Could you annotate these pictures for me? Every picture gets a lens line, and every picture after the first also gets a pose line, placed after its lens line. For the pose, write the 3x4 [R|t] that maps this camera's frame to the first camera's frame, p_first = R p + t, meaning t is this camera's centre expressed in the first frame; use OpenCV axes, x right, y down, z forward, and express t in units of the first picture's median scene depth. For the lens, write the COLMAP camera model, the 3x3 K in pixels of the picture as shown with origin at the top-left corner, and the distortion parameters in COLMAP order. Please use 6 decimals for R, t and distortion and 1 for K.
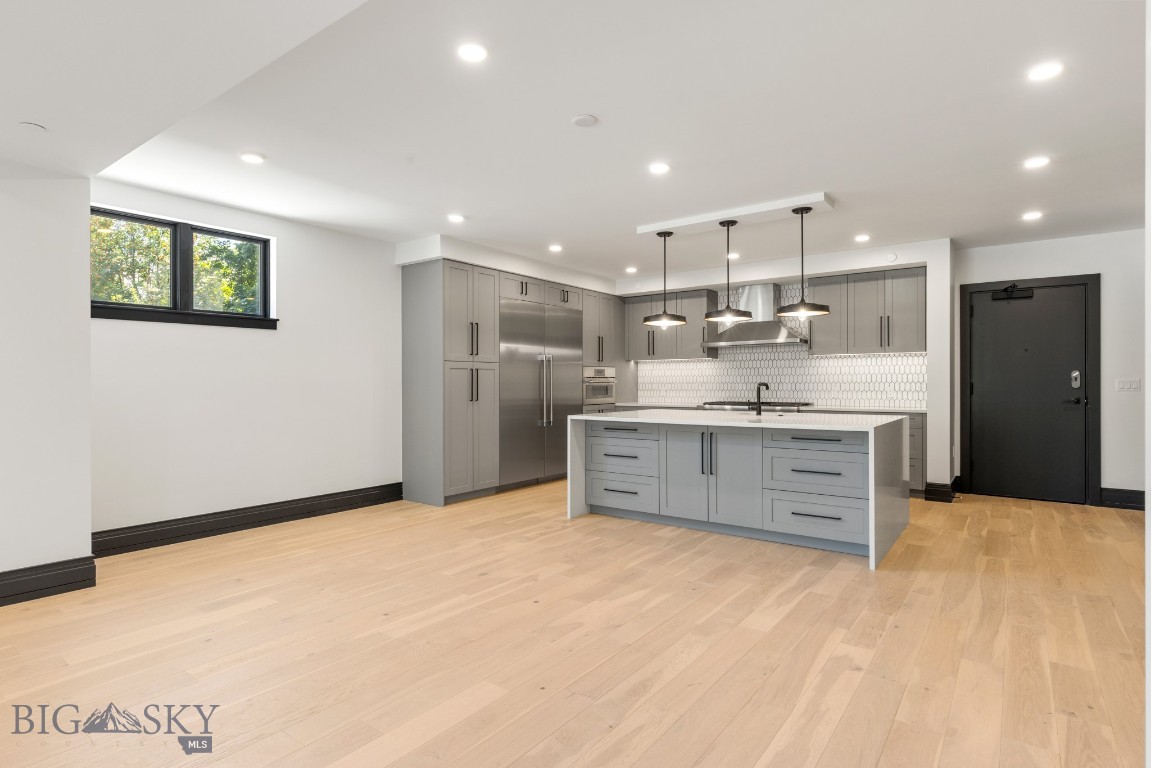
lens RADIAL K [[594.6, 0, 573.6], [0, 594.6, 383.1], [0, 0, 1]] dist [0.020207, 0.000188]
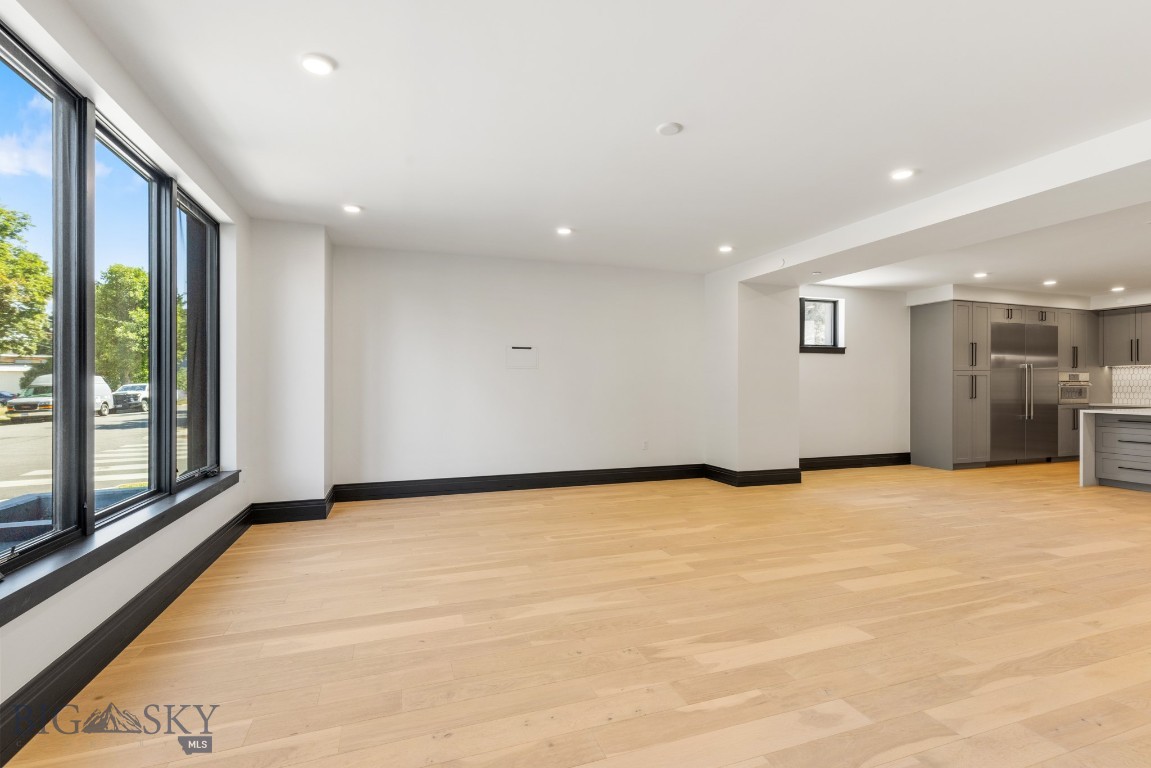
lens RADIAL K [[518.8, 0, 571.9], [0, 518.8, 385.1], [0, 0, 1]] dist [0.004018, -0.000196]
pose [[0.827117, 0.002670, -0.562023, -0.260407], [-0.002509, 0.999996, 0.001058, -0.000271], [0.562024, 0.000535, 0.827121, -0.545233]]
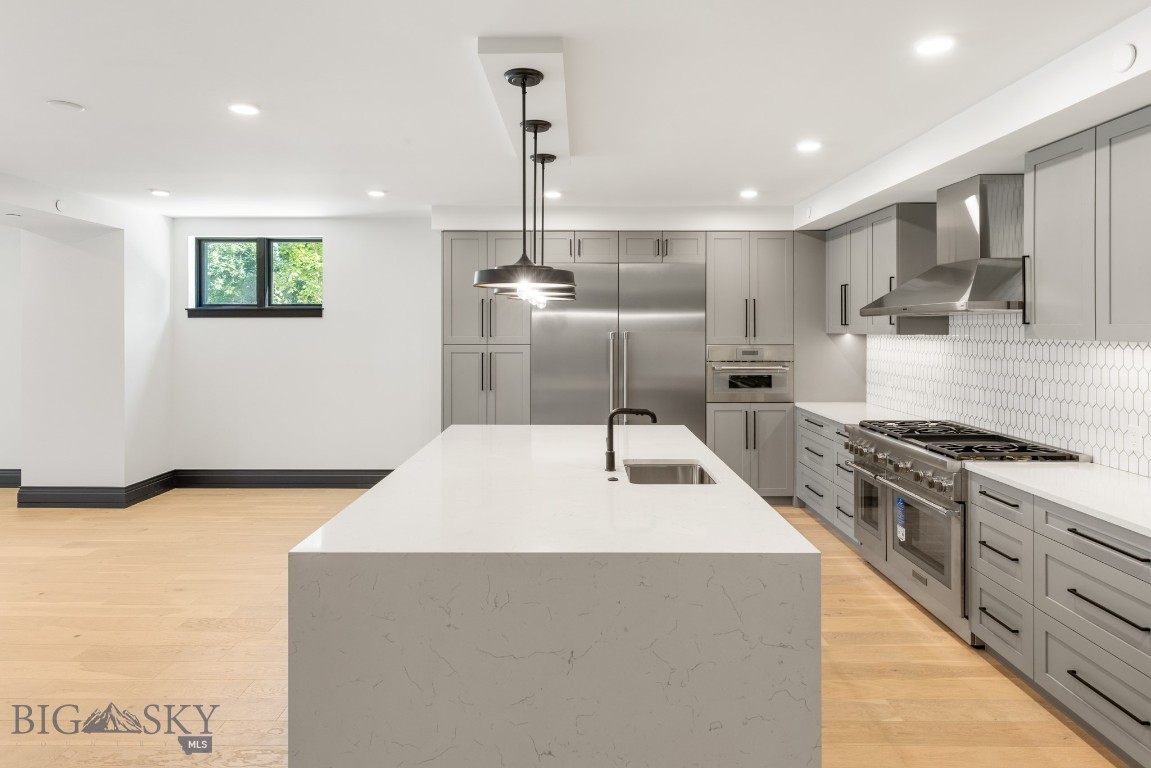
lens RADIAL K [[641.4, 0, 603.9], [0, 641.4, 334.8], [0, 0, 1]] dist [-0.005431, -0.000387]
pose [[0.613635, 0.005751, -0.789569, 0.653654], [-0.004958, 0.999982, 0.003431, -0.053524], [0.789574, 0.001809, 0.613653, 0.569359]]
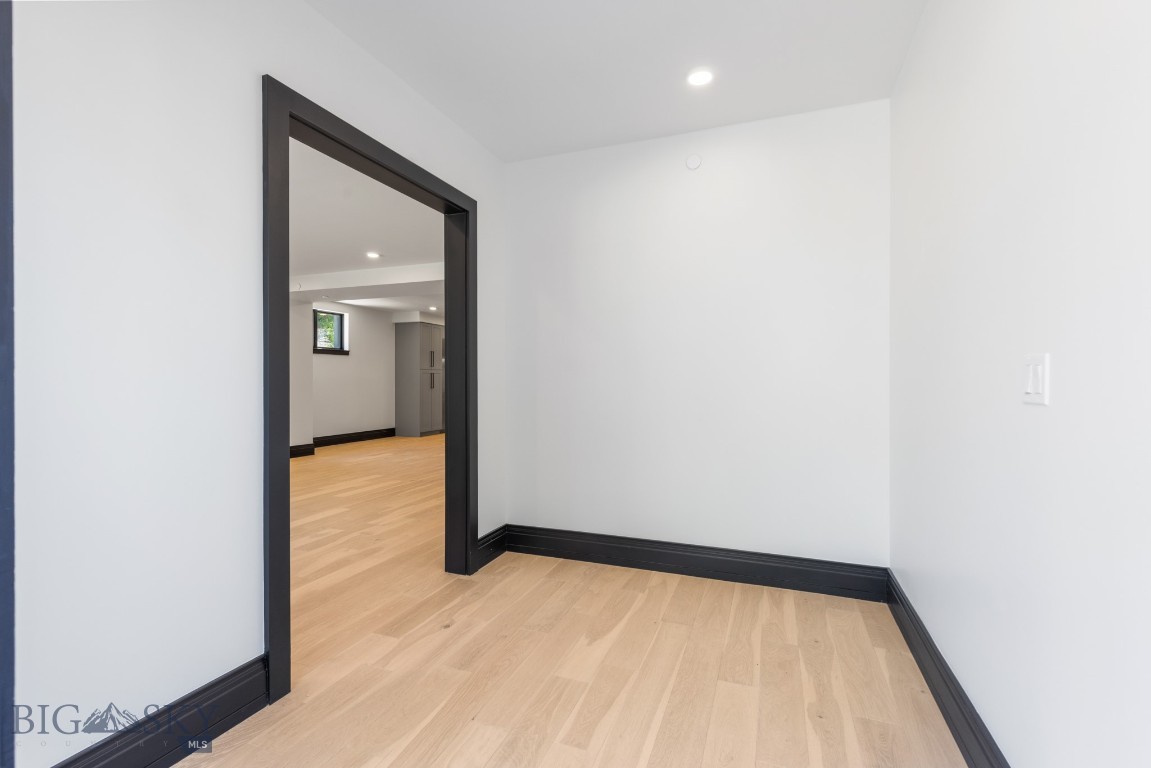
lens RADIAL K [[518.8, 0, 575.7], [0, 518.8, 386.0], [0, 0, 1]] dist [0.004018, -0.000196]
pose [[0.961006, 0.000088, 0.276529, -0.185796], [-0.003343, 0.999931, 0.011298, -0.000565], [-0.276509, -0.011782, 0.960939, -0.908882]]
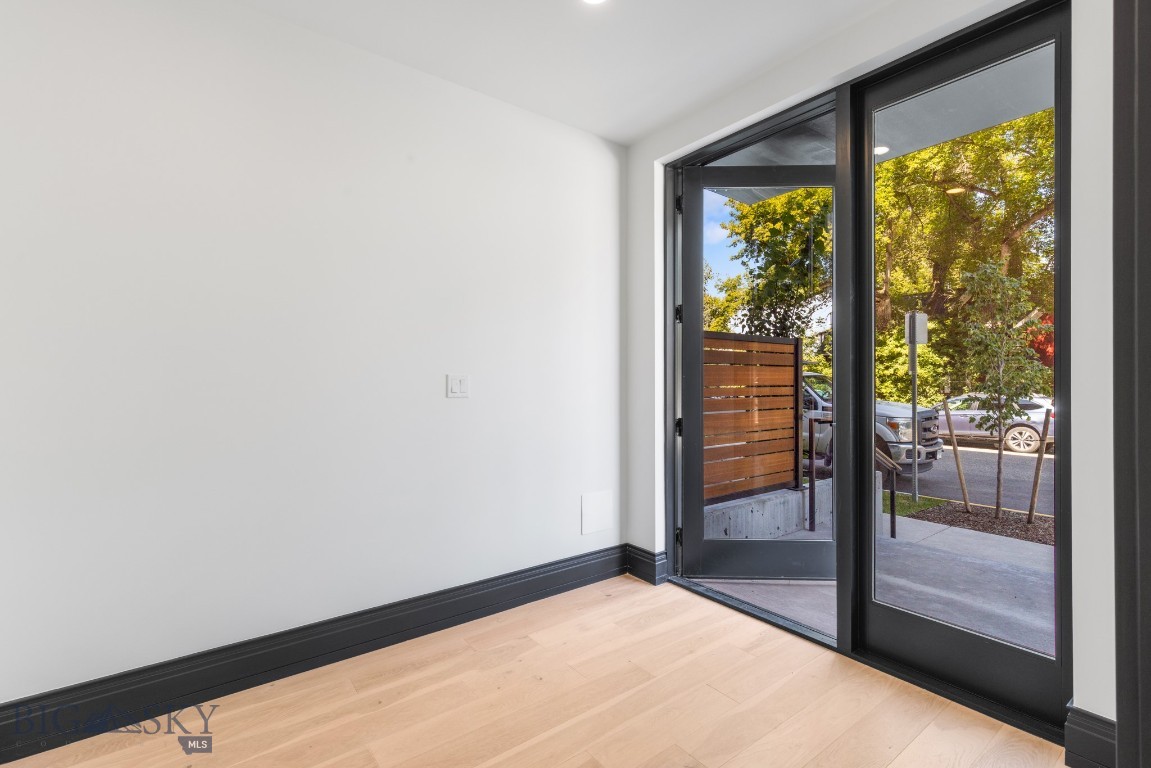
lens RADIAL K [[518.8, 0, 572.7], [0, 518.8, 382.6], [0, 0, 1]] dist [0.004018, -0.000196]
pose [[-0.958699, 0.004621, 0.284385, -0.173710], [0.006010, 0.999974, 0.004014, -0.005397], [-0.284359, 0.005558, -0.958702, -0.381340]]
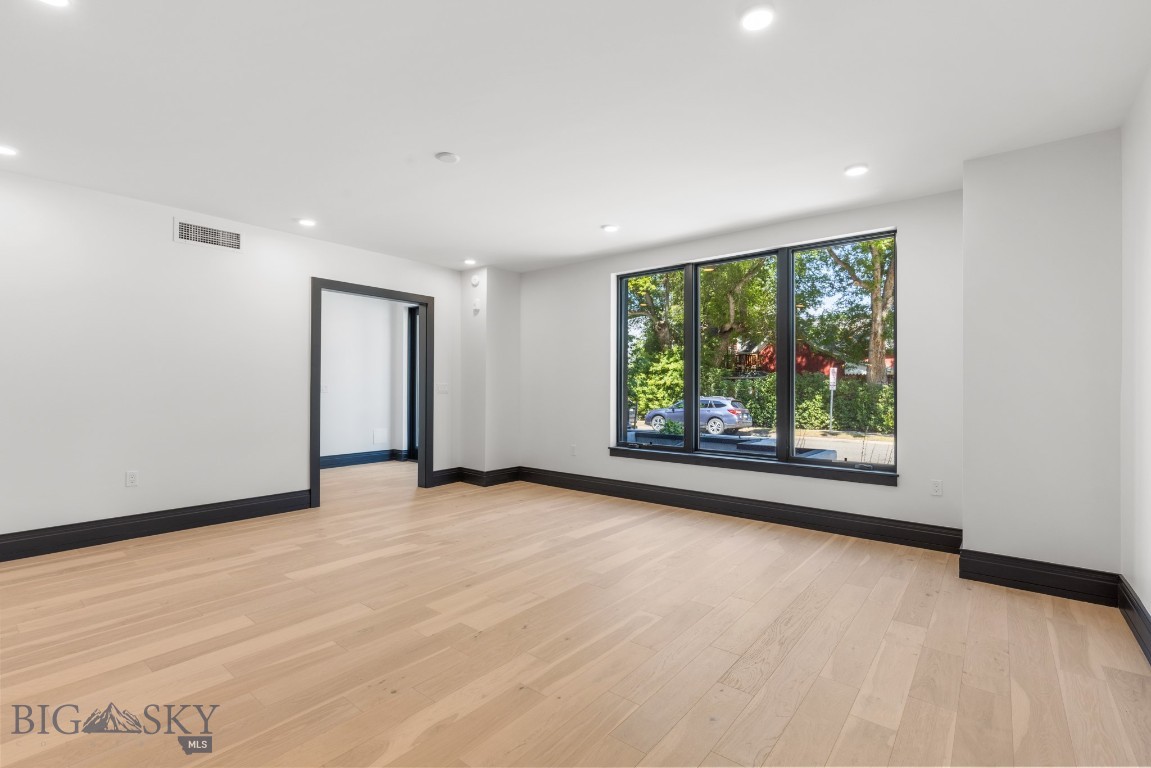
lens RADIAL K [[518.8, 0, 575.9], [0, 518.8, 383.6], [0, 0, 1]] dist [0.004018, -0.000196]
pose [[-0.999214, -0.002563, 0.039551, -0.612496], [-0.002852, 0.999970, -0.007258, 0.000851], [-0.039532, -0.007365, -0.999191, 0.439773]]
